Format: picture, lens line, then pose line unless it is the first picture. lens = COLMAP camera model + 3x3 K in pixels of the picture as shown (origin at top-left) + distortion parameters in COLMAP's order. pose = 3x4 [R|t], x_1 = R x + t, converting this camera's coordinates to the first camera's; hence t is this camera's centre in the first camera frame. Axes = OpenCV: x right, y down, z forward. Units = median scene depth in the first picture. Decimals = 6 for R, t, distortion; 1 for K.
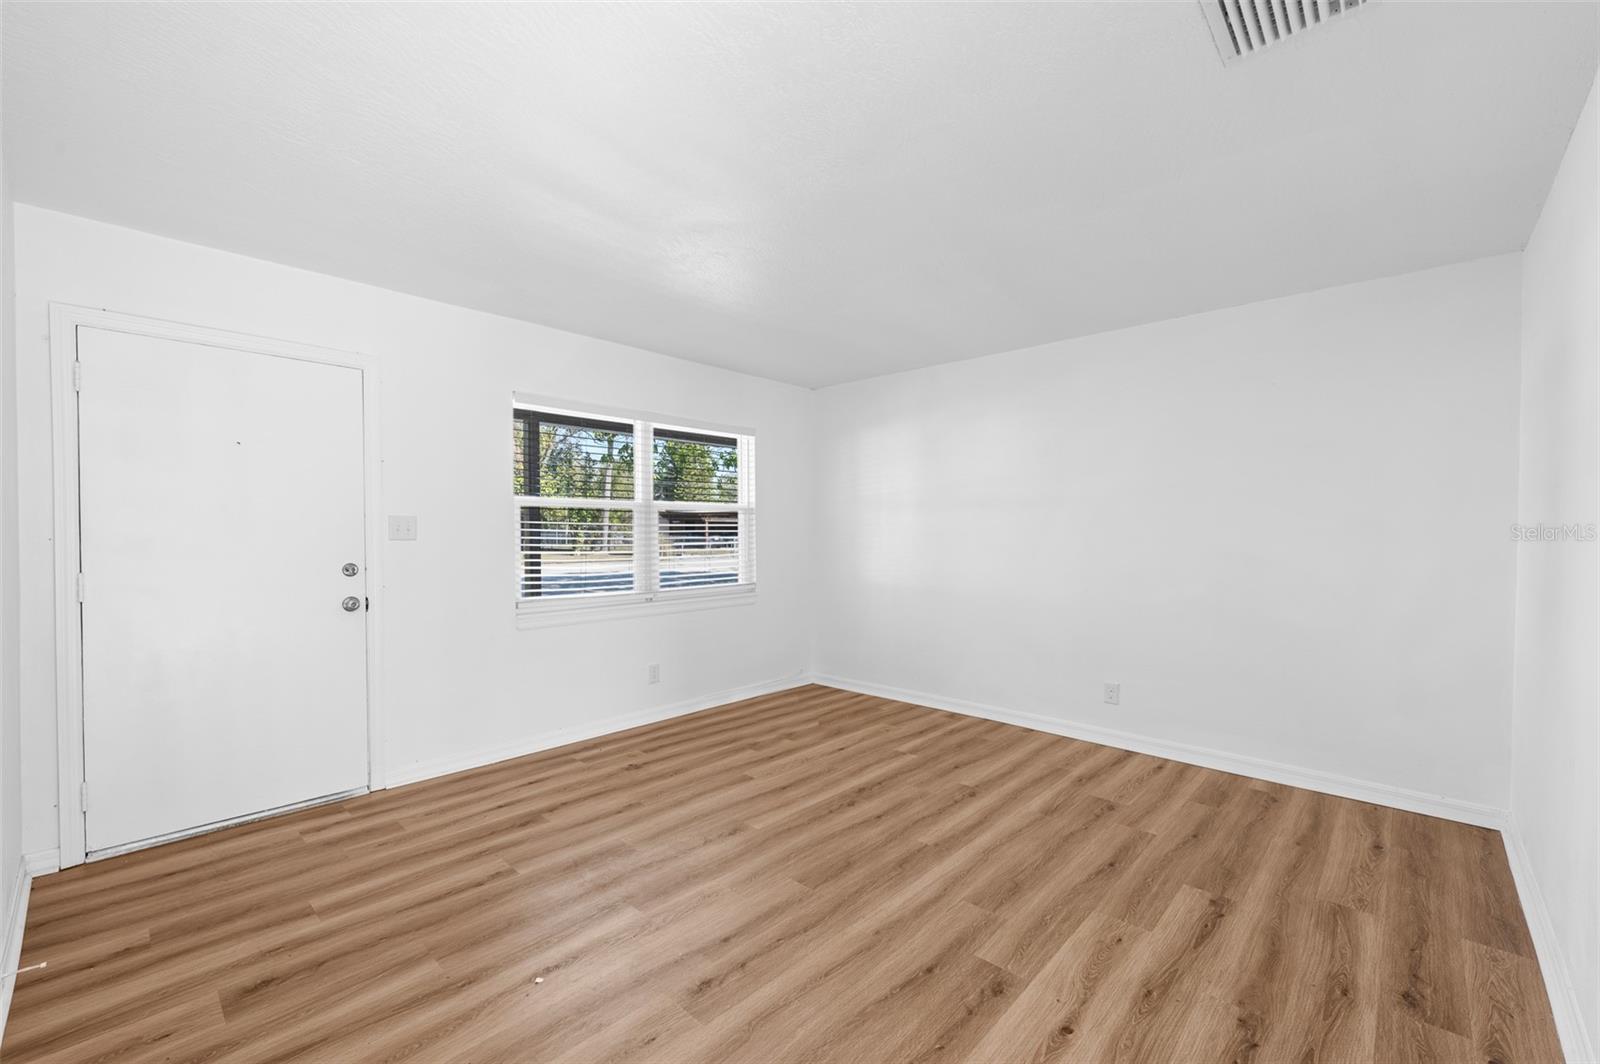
lens RADIAL K [[646.5, 0, 799.9], [0, 646.5, 539.2], [0, 0, 1]] dist [-0.000081, 0.000322]
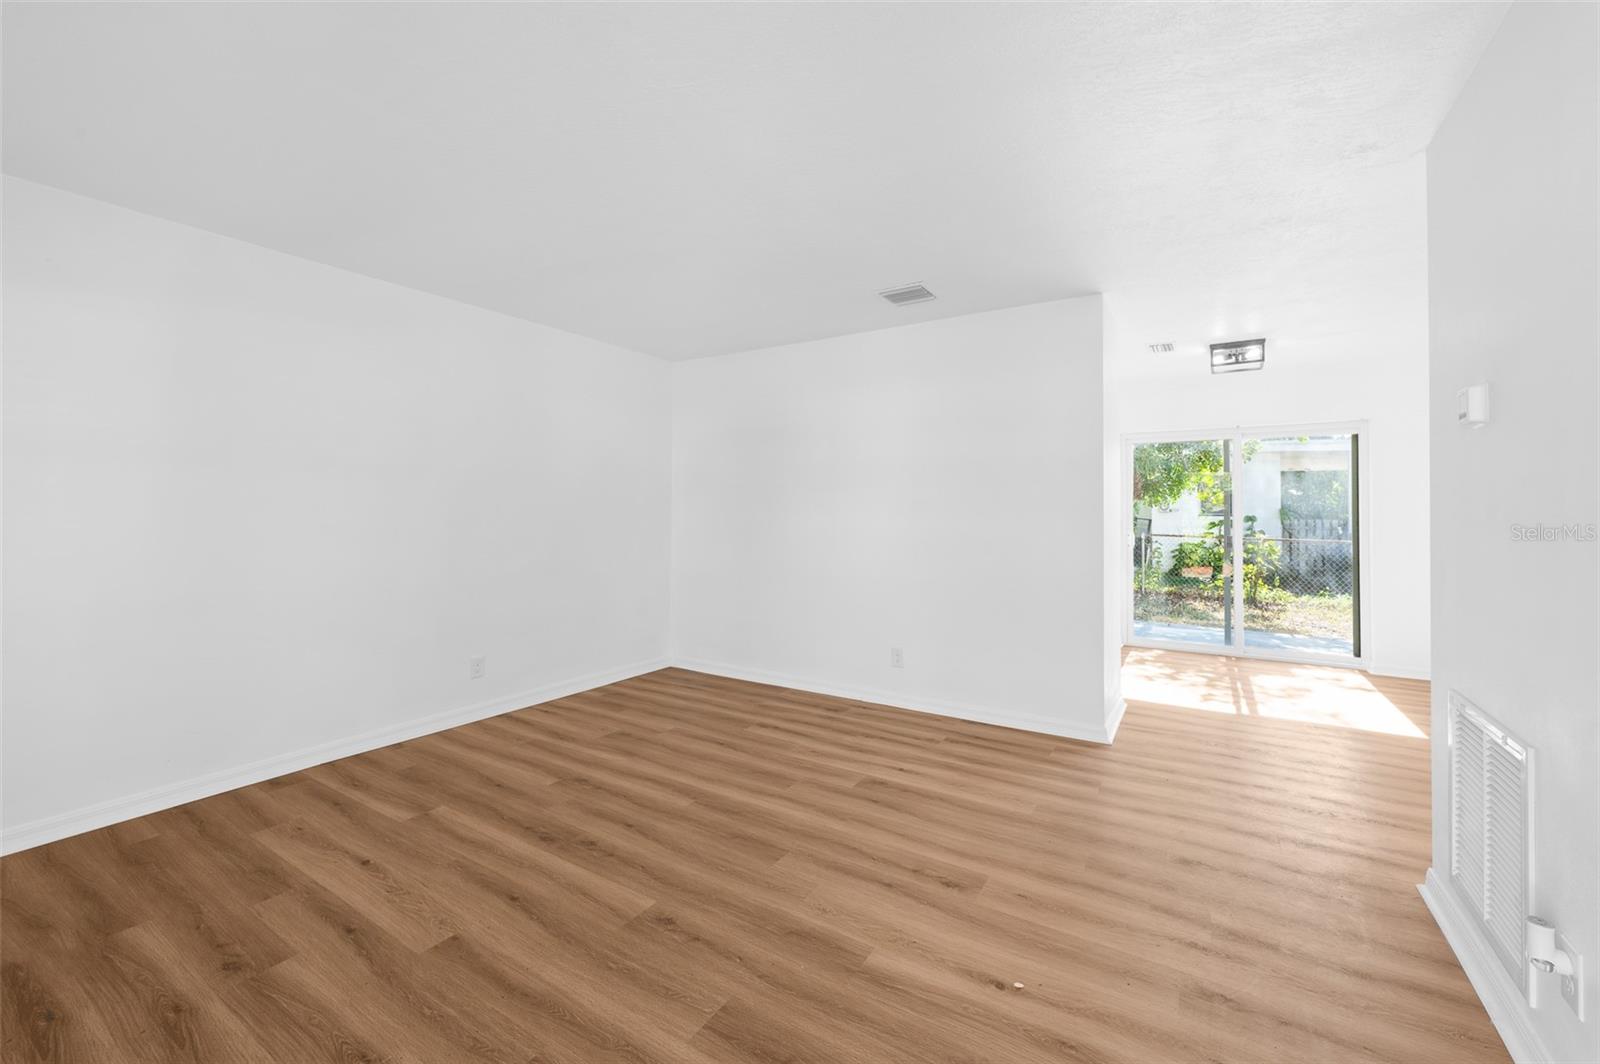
lens RADIAL K [[646.5, 0, 830.6], [0, 646.5, 496.4], [0, 0, 1]] dist [-0.000081, 0.000322]
pose [[-0.214672, 0.018052, 0.976519, -0.685972], [0.006310, 0.999834, -0.017096, 0.002800], [-0.976666, 0.002491, -0.214750, 0.797153]]
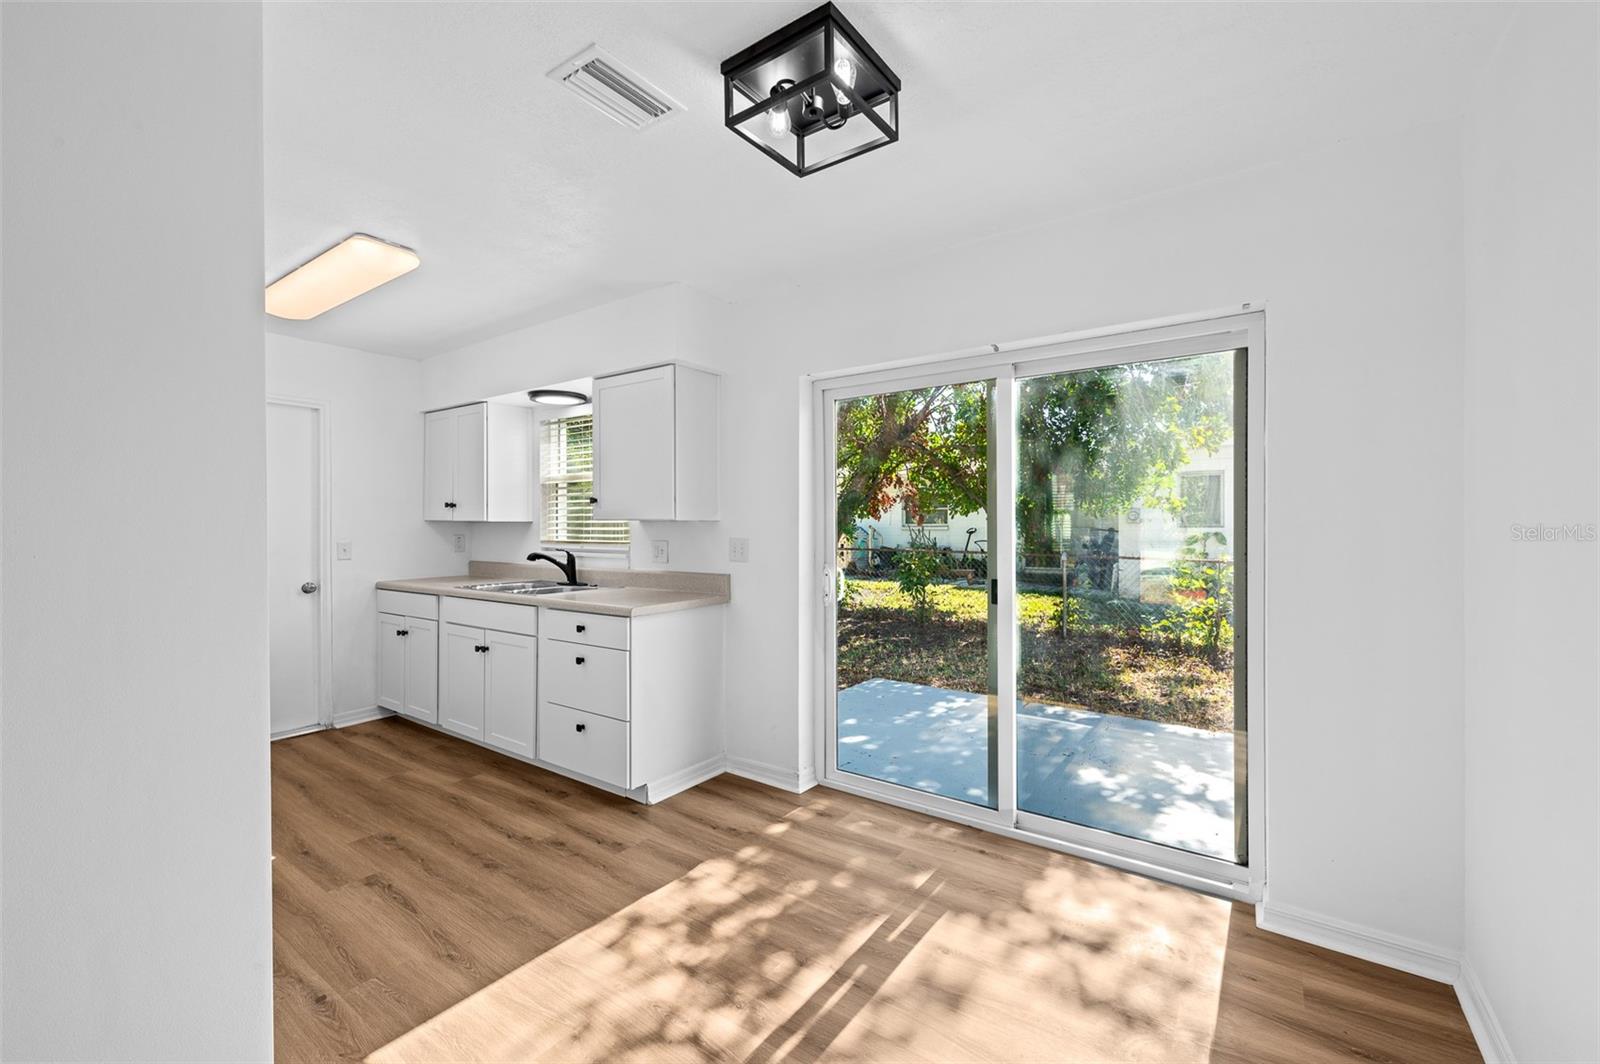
lens RADIAL K [[646.5, 0, 797.5], [0, 646.5, 525.3], [0, 0, 1]] dist [-0.000081, 0.000322]
pose [[-0.131704, -0.003832, 0.991282, -0.635688], [0.017141, 0.999834, 0.006142, 0.002973], [-0.991141, 0.017801, -0.131616, 0.717978]]
